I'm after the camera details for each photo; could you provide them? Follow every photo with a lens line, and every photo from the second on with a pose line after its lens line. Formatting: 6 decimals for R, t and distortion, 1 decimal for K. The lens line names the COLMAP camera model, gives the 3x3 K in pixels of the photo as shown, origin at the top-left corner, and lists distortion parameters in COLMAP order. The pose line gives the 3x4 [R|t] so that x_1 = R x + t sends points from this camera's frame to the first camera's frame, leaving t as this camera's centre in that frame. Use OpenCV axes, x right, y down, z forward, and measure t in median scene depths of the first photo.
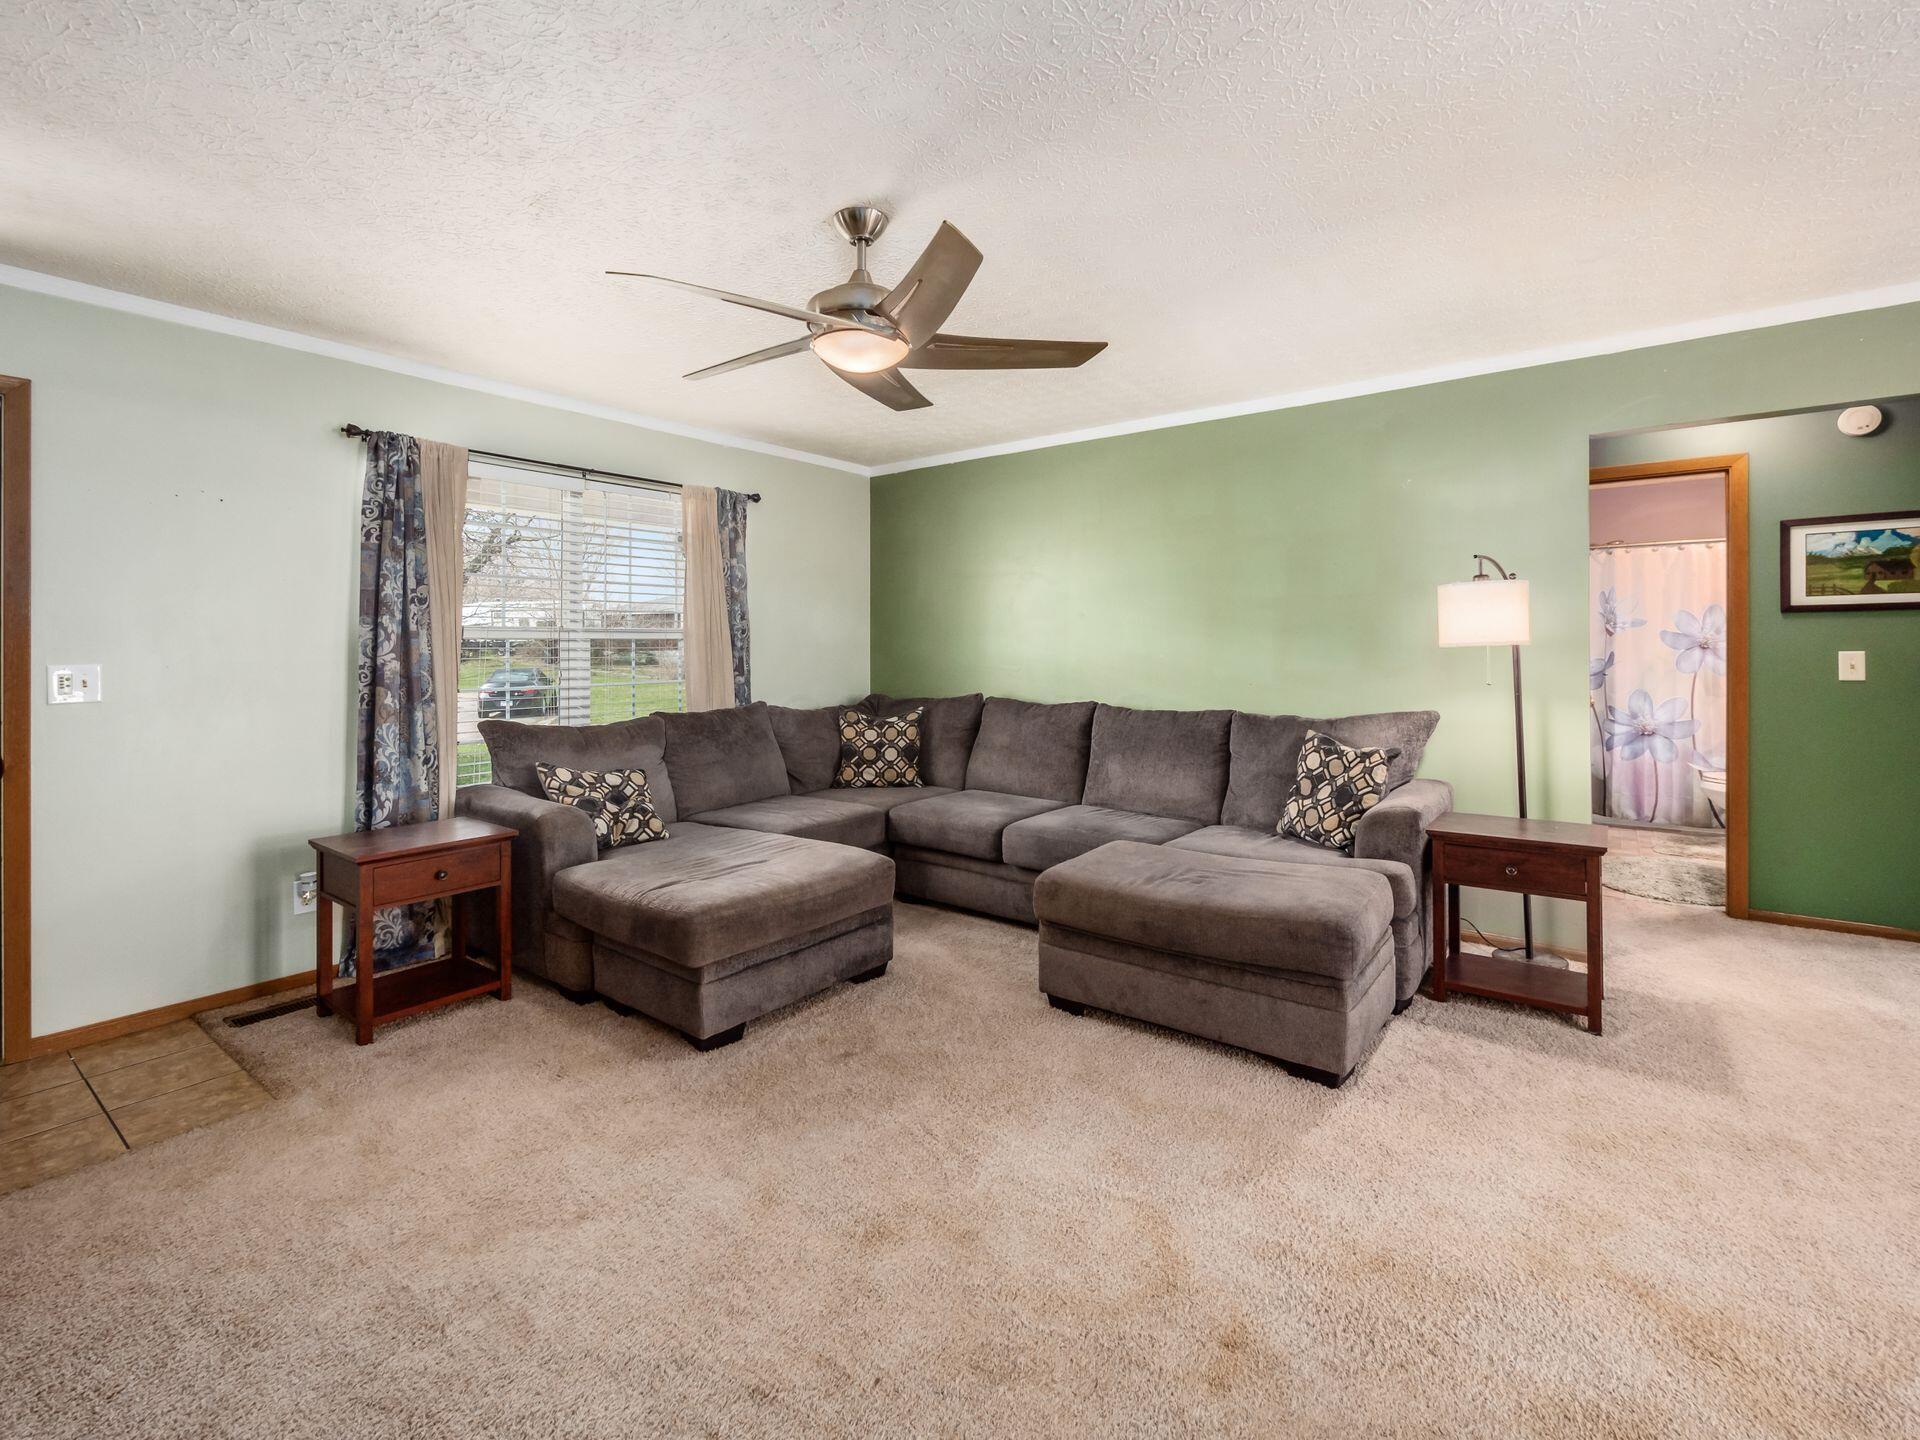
lens RADIAL K [[895.9, 0, 985.2], [0, 895.9, 653.8], [0, 0, 1]] dist [-0.011309, 0.000607]
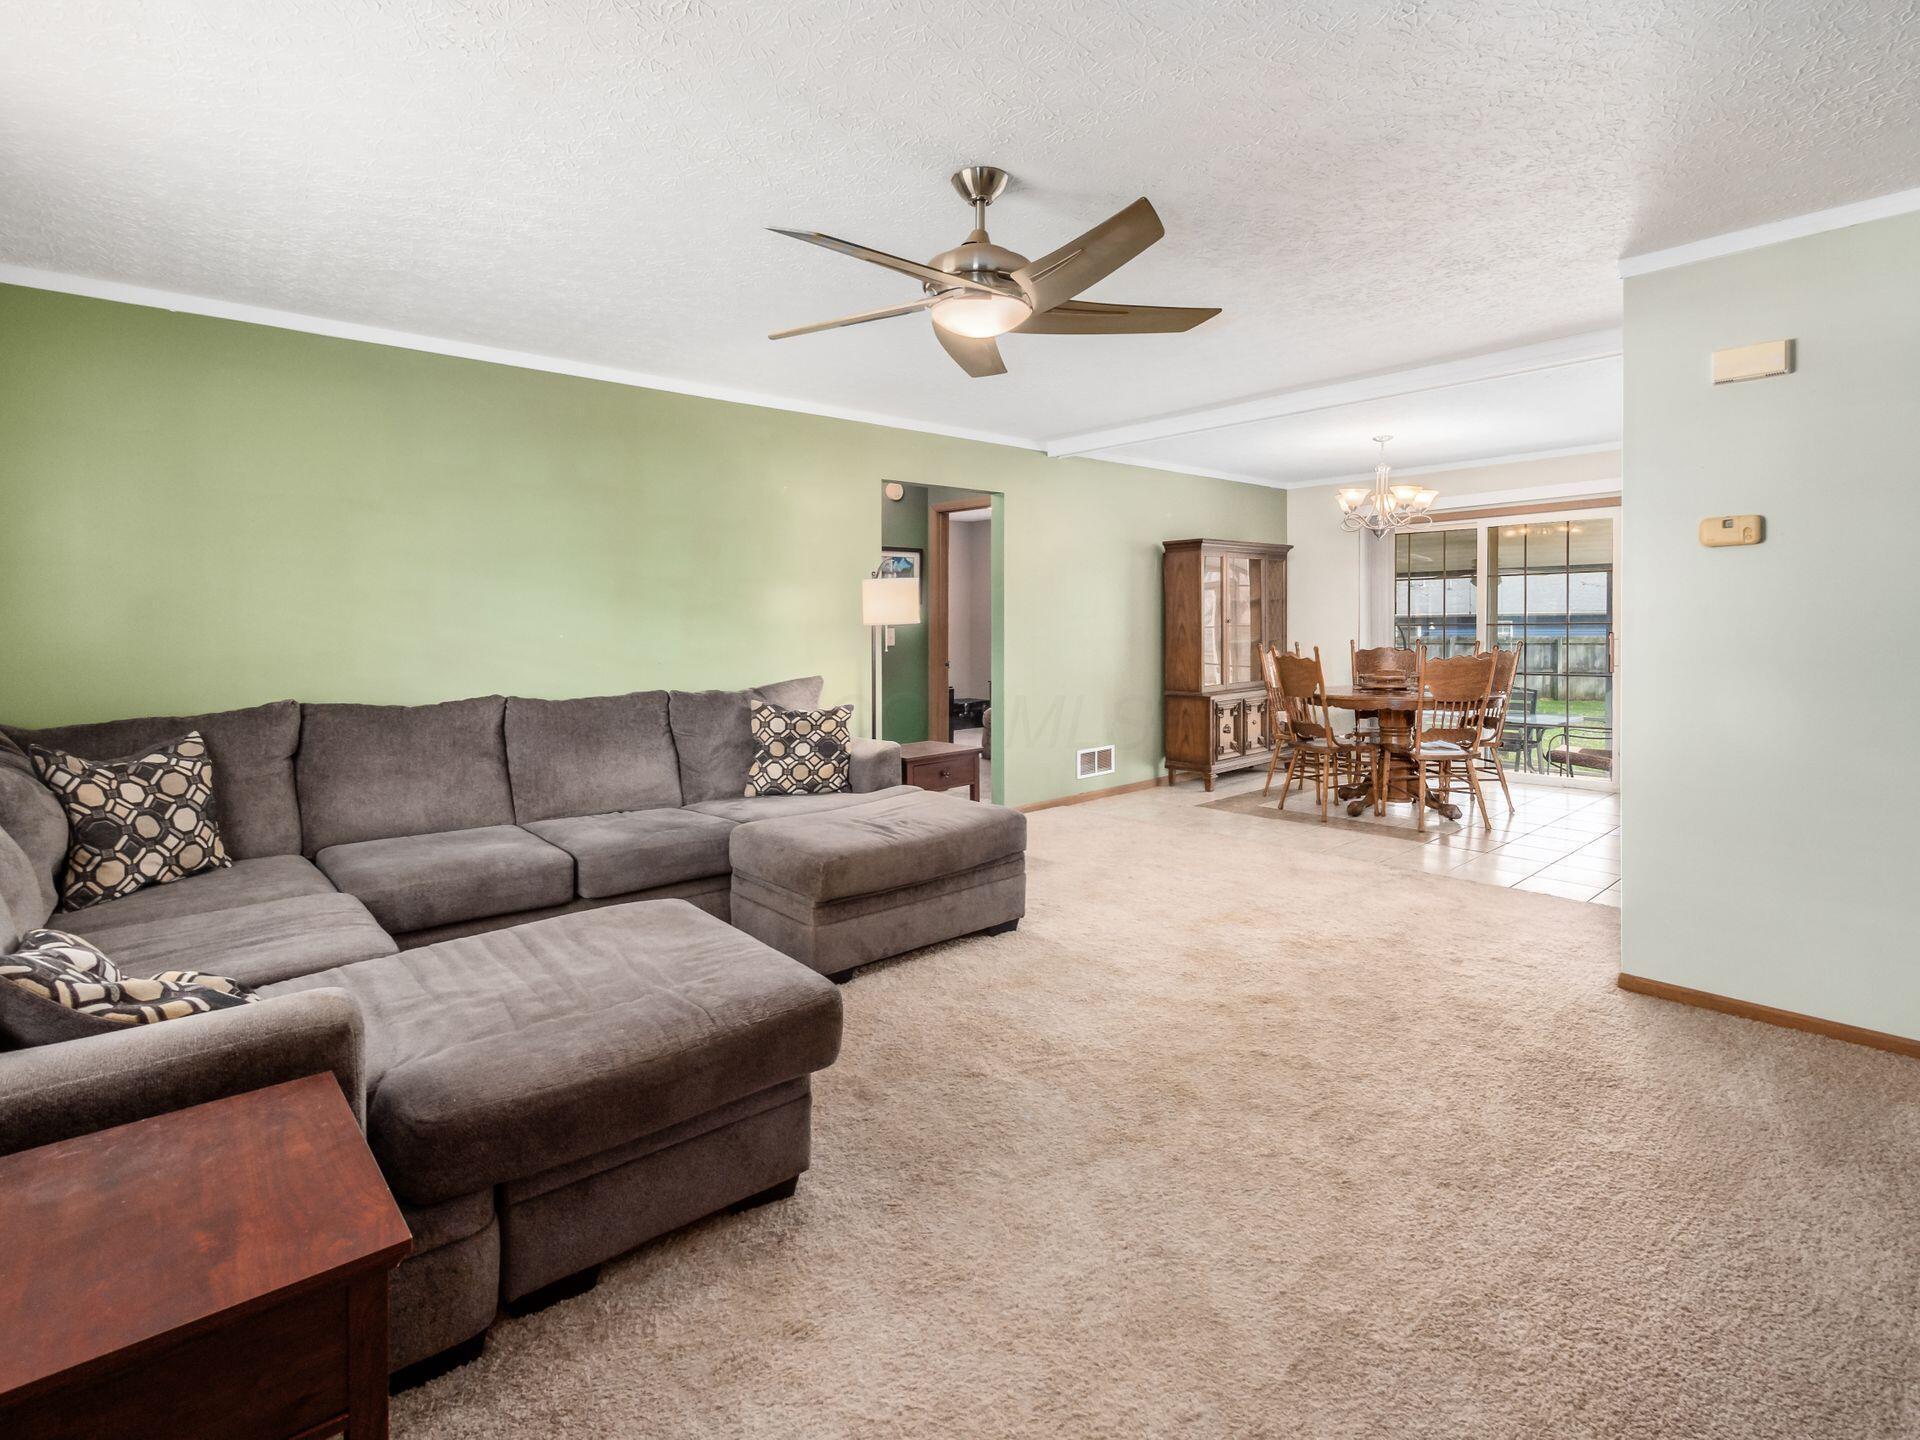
lens RADIAL K [[895.9, 0, 985.2], [0, 895.9, 653.8], [0, 0, 1]] dist [-0.011309, 0.000607]
pose [[0.207390, -0.028529, 0.977842, -0.620743], [0.017381, 0.999524, 0.025475, 0.003479], [-0.978104, 0.011713, 0.207787, 0.452677]]
